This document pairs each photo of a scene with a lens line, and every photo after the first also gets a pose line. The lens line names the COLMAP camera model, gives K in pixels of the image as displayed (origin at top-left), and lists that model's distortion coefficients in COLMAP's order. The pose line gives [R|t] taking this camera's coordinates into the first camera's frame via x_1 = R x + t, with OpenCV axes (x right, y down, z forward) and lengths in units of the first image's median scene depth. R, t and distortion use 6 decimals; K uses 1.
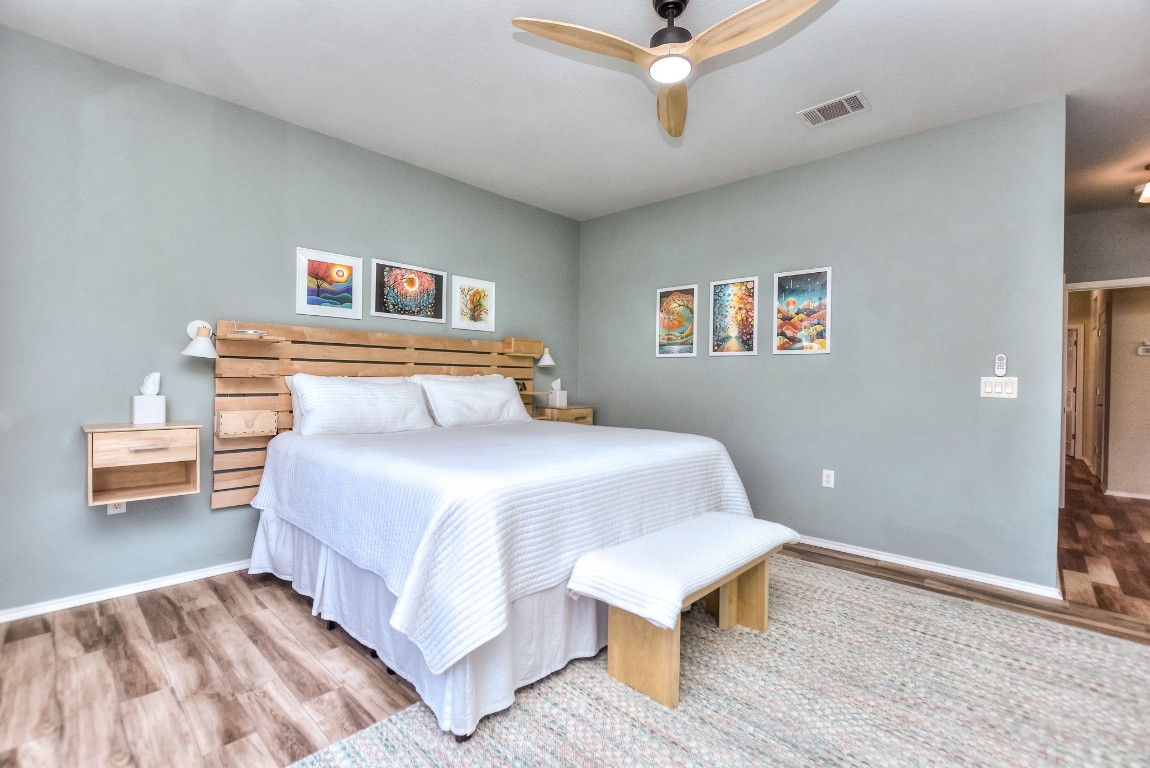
lens RADIAL K [[535.3, 0, 569.8], [0, 535.3, 385.7], [0, 0, 1]] dist [-0.018502, -0.000063]
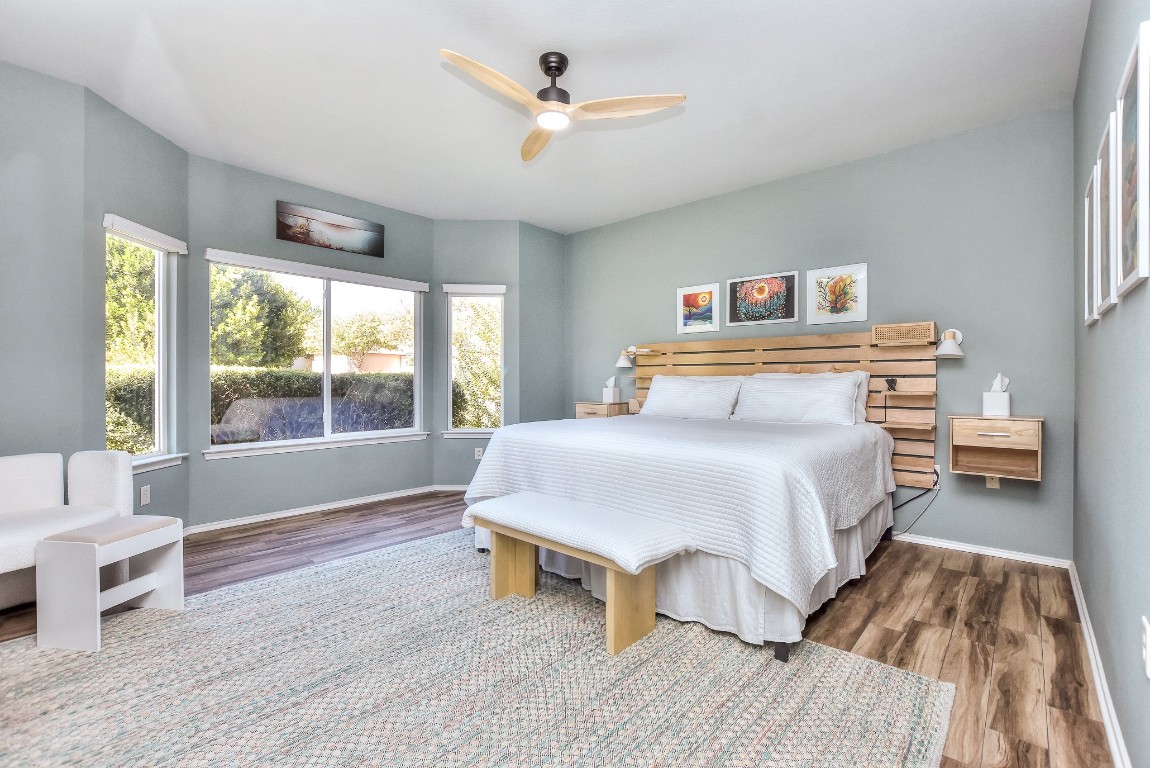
lens RADIAL K [[535.3, 0, 569.8], [0, 535.3, 385.7], [0, 0, 1]] dist [-0.018502, -0.000063]
pose [[-0.008061, 0.010171, -0.999916, 0.820194], [0.000976, 0.999948, 0.010164, -0.006865], [0.999967, -0.000894, -0.008070, 0.611297]]
